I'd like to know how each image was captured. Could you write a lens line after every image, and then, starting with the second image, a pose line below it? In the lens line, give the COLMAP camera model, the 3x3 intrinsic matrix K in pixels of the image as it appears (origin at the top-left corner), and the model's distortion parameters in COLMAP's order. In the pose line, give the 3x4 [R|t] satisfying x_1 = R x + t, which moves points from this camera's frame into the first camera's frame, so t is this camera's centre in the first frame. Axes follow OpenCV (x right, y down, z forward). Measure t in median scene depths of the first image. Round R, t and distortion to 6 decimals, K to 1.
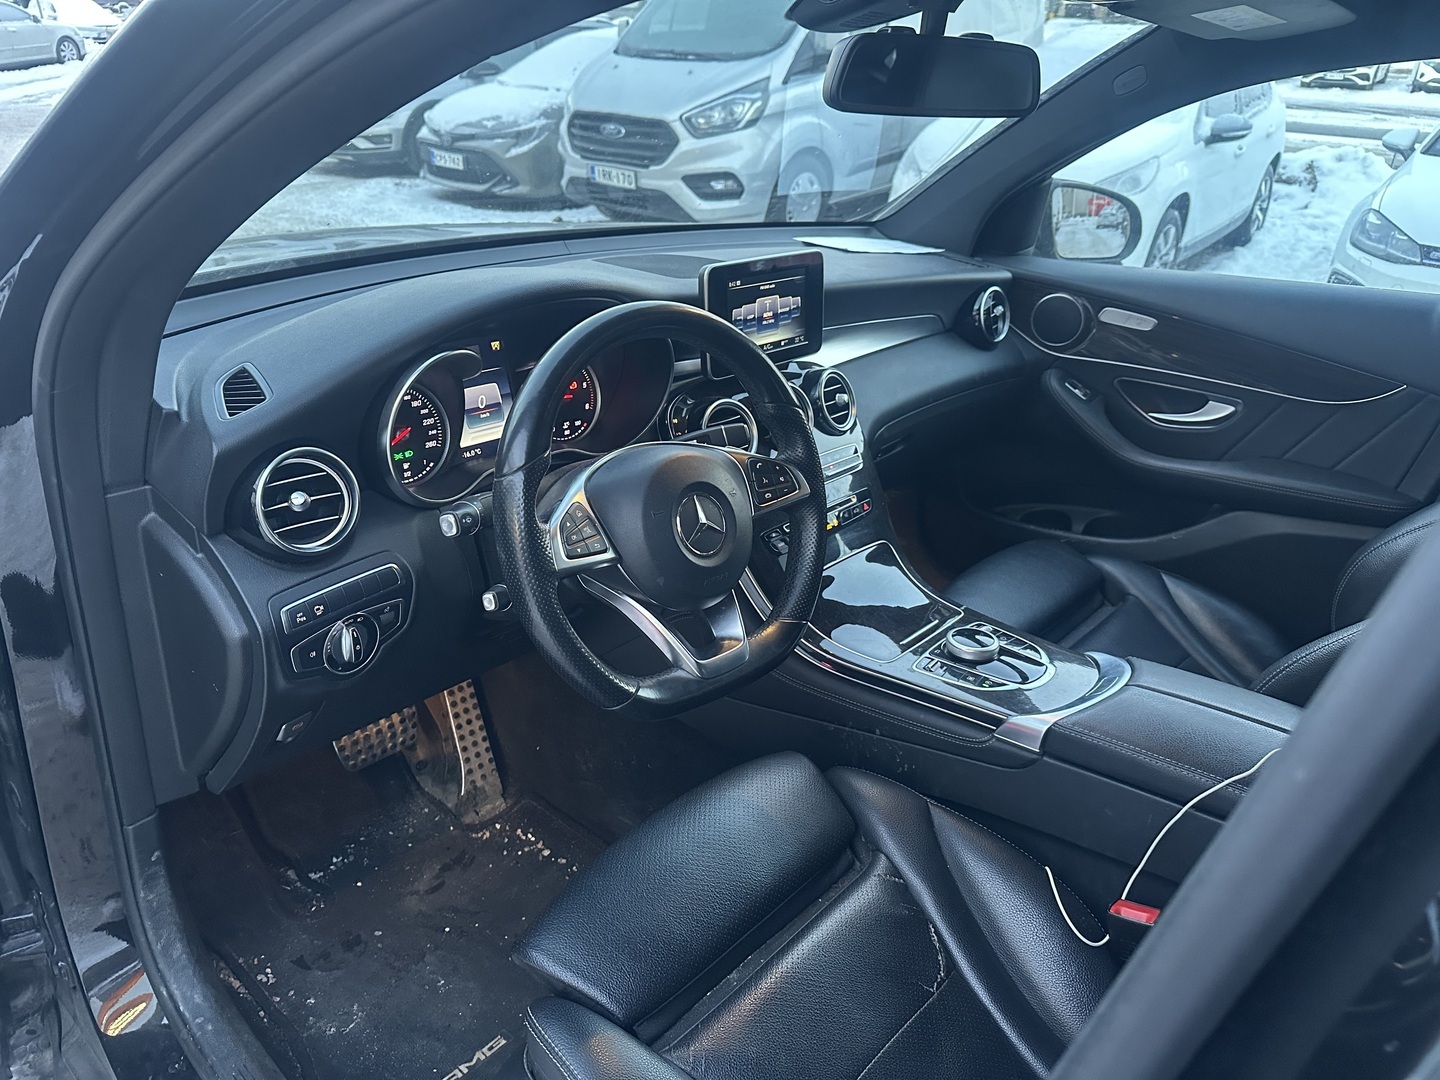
lens RADIAL K [[1030.4, 0, 720.0], [0, 1030.4, 540.0], [0, 0, 1]] dist [-0.003619, -0.004682]
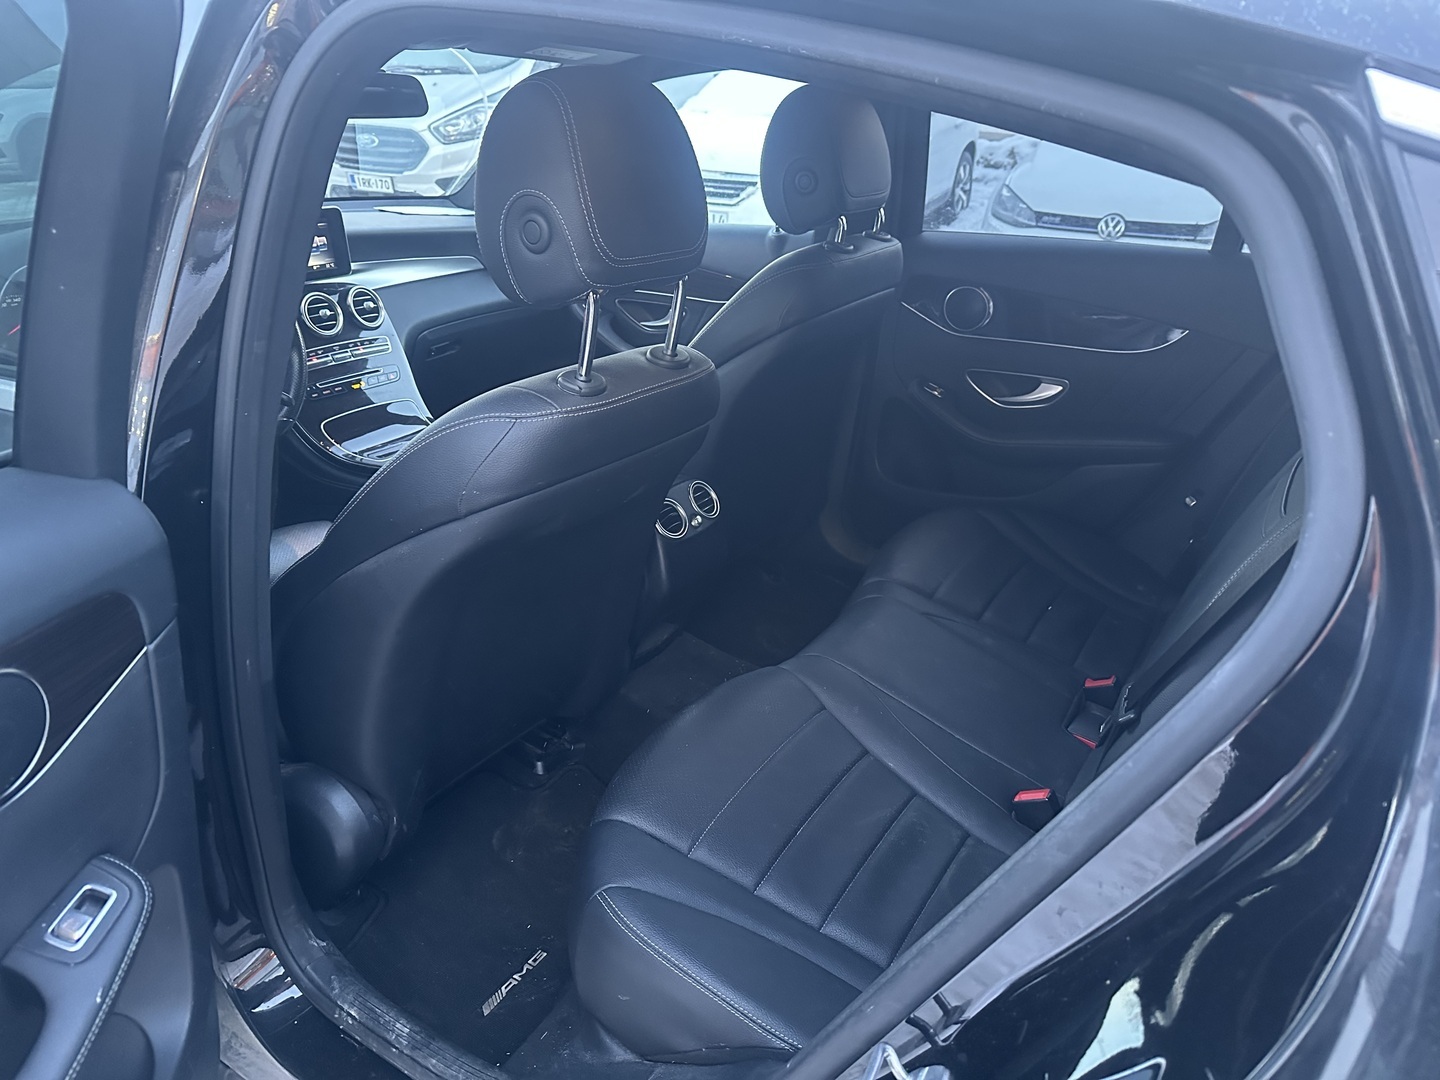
lens RADIAL K [[1058.0, 0, 720.0], [0, 1058.0, 540.0], [0, 0, 1]] dist [-0.007580, -0.004701]
pose [[0.989753, -0.076472, 0.120583, 0.098181], [0.078168, 0.996896, -0.009398, 0.061886], [-0.119490, 0.018728, 0.992659, -0.141376]]
